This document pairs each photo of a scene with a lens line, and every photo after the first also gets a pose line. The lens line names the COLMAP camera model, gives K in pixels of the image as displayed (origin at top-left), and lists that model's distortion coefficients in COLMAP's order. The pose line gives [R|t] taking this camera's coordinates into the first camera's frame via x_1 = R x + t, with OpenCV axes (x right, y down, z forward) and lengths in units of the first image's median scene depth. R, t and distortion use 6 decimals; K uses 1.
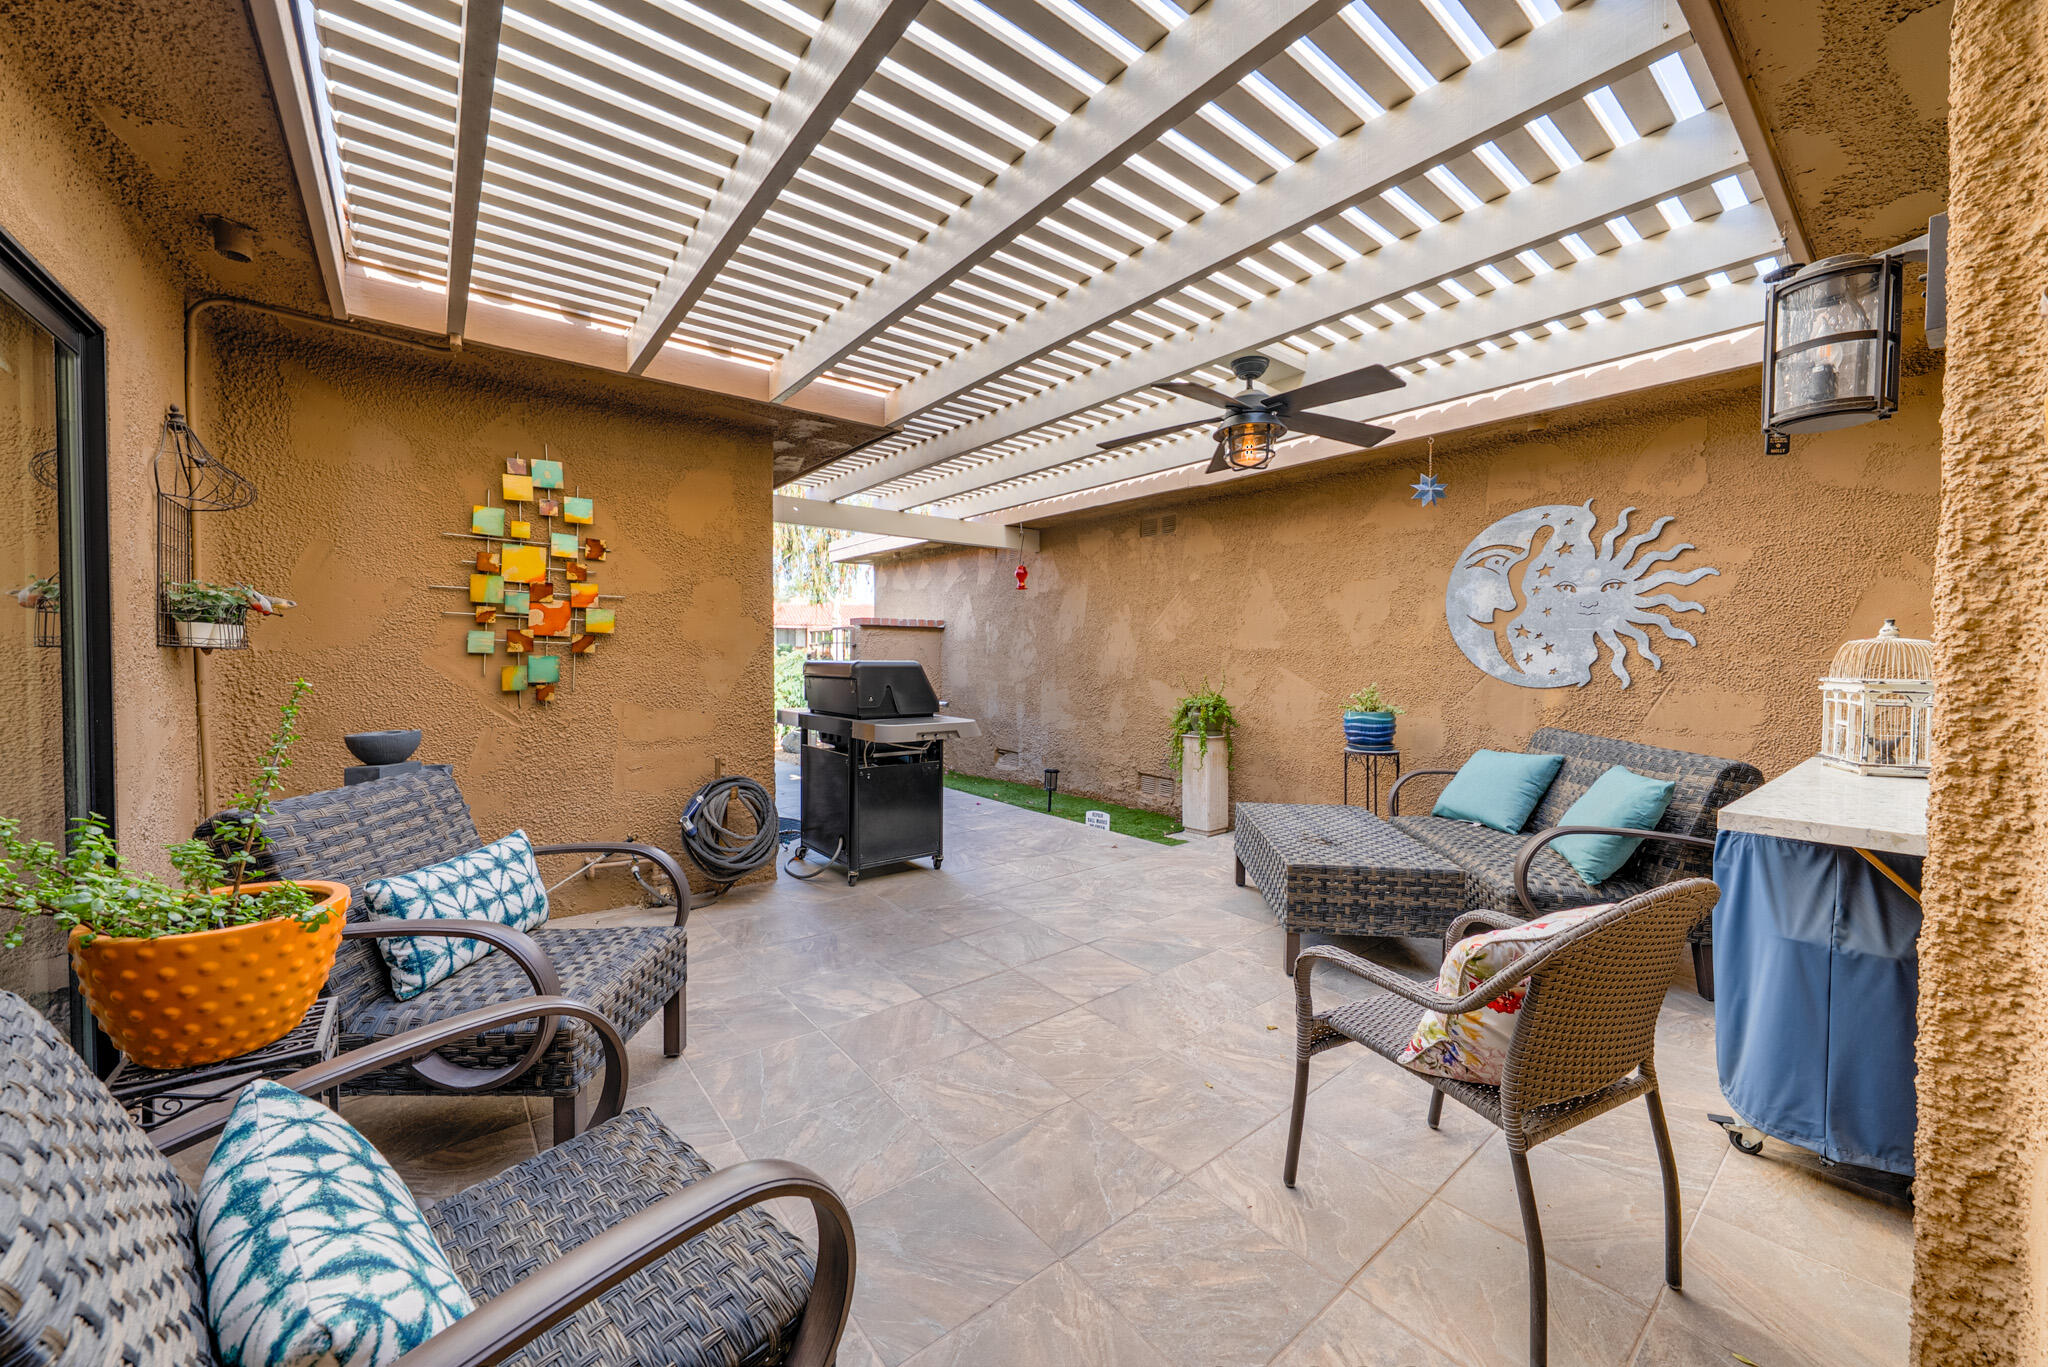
lens RADIAL K [[755.1, 0, 1026.8], [0, 755.1, 668.4], [0, 0, 1]] dist [-0.001914, -0.000129]
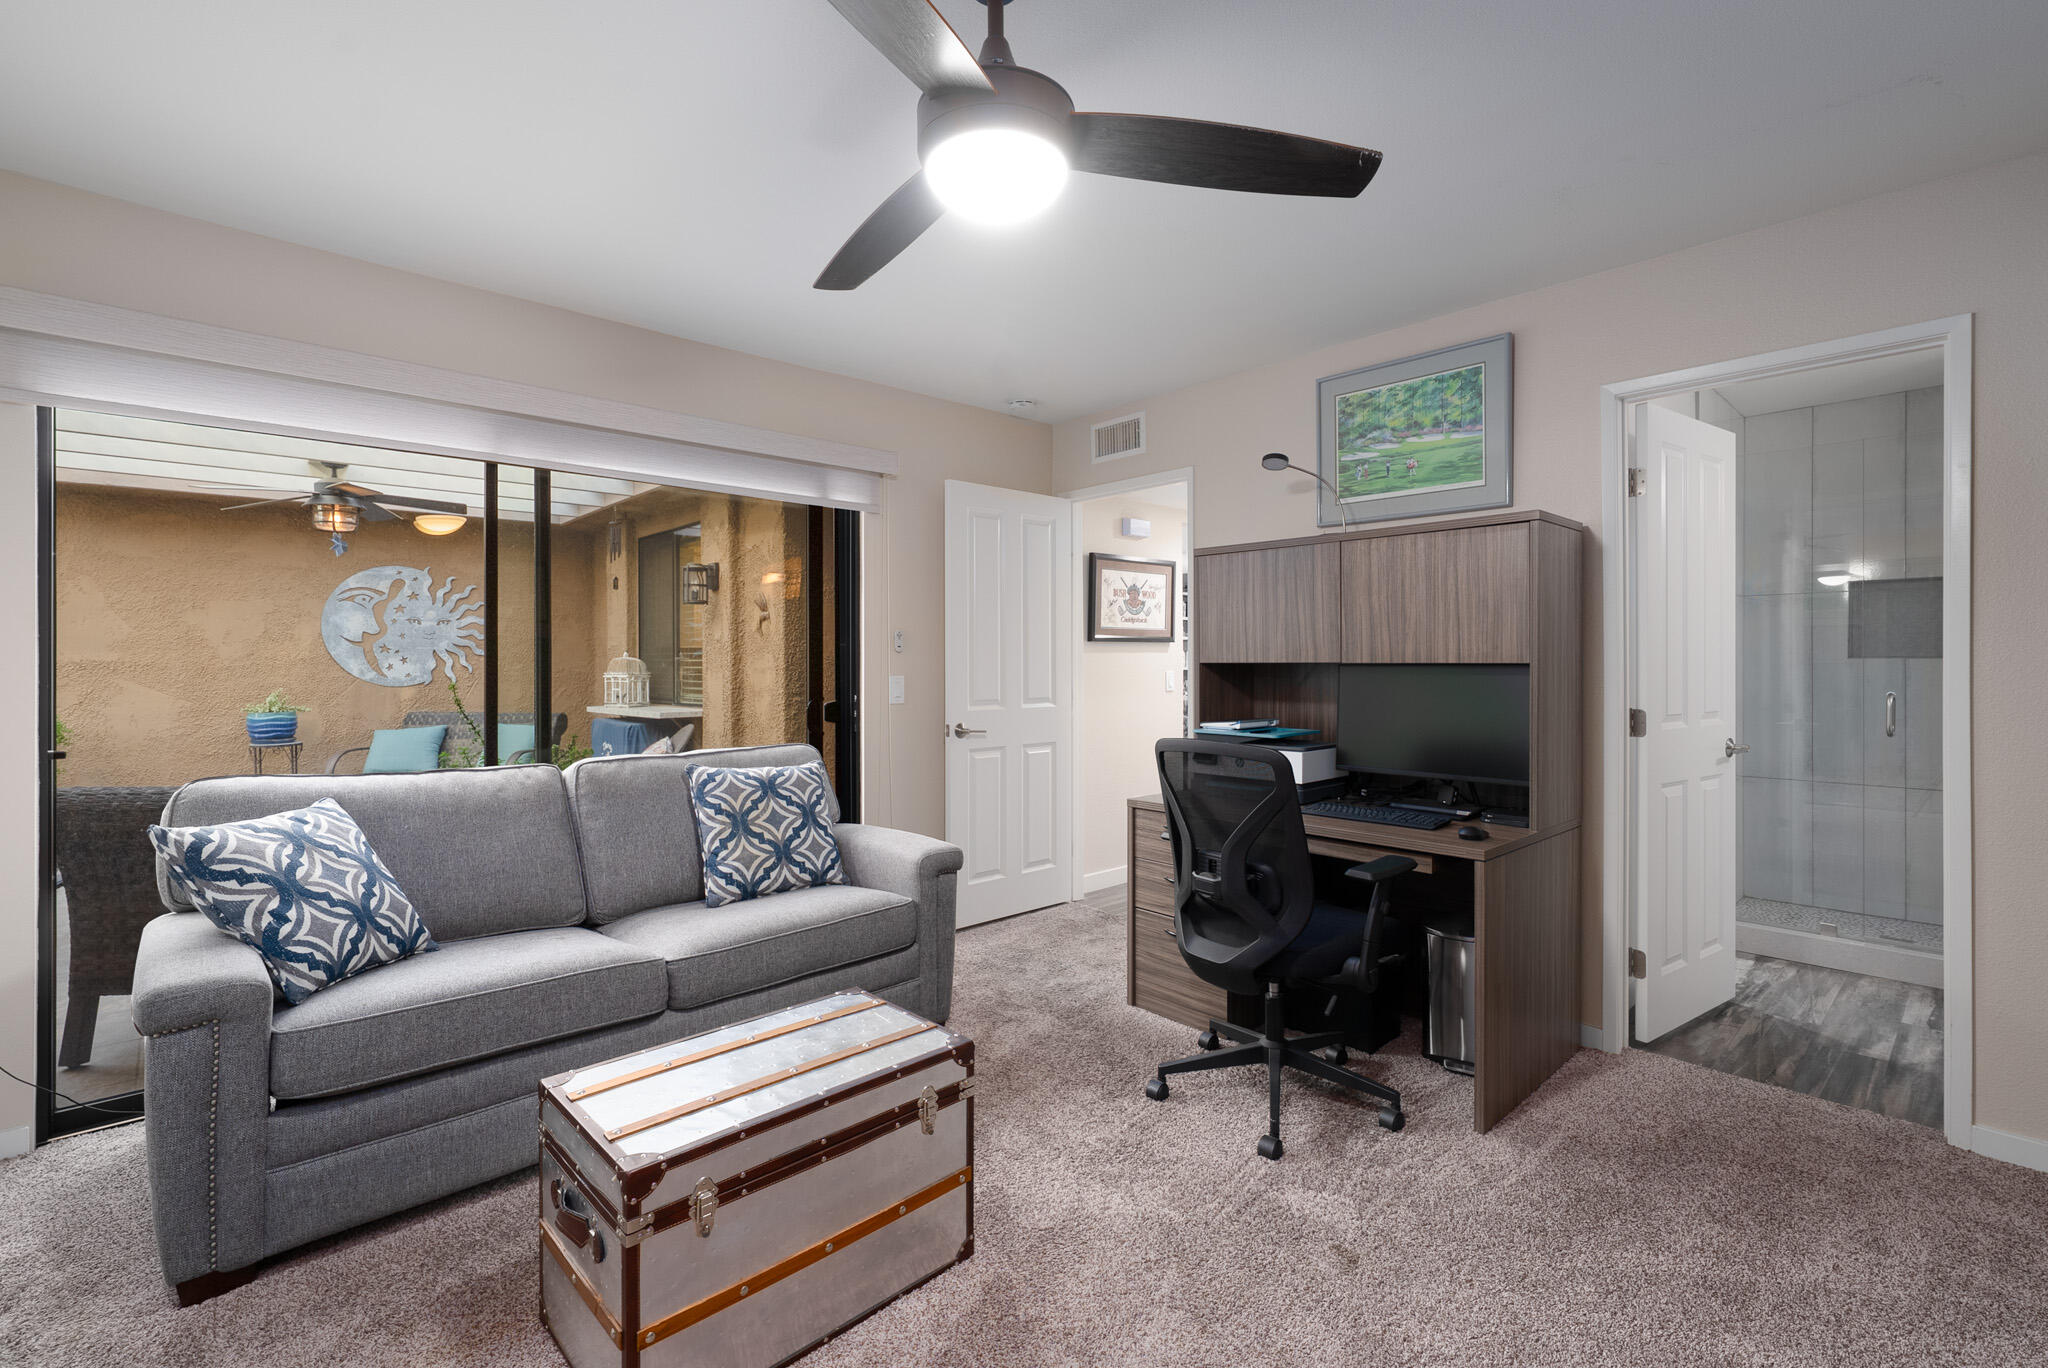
lens RADIAL K [[919.4, 0, 1030.9], [0, 919.4, 668.4], [0, 0, 1]] dist [0.000578, 0.000065]
pose [[-0.087247, -0.012801, 0.996104, -1.170087], [0.023612, 0.999610, 0.014914, -0.006932], [-0.995907, 0.024821, -0.086910, -0.092666]]
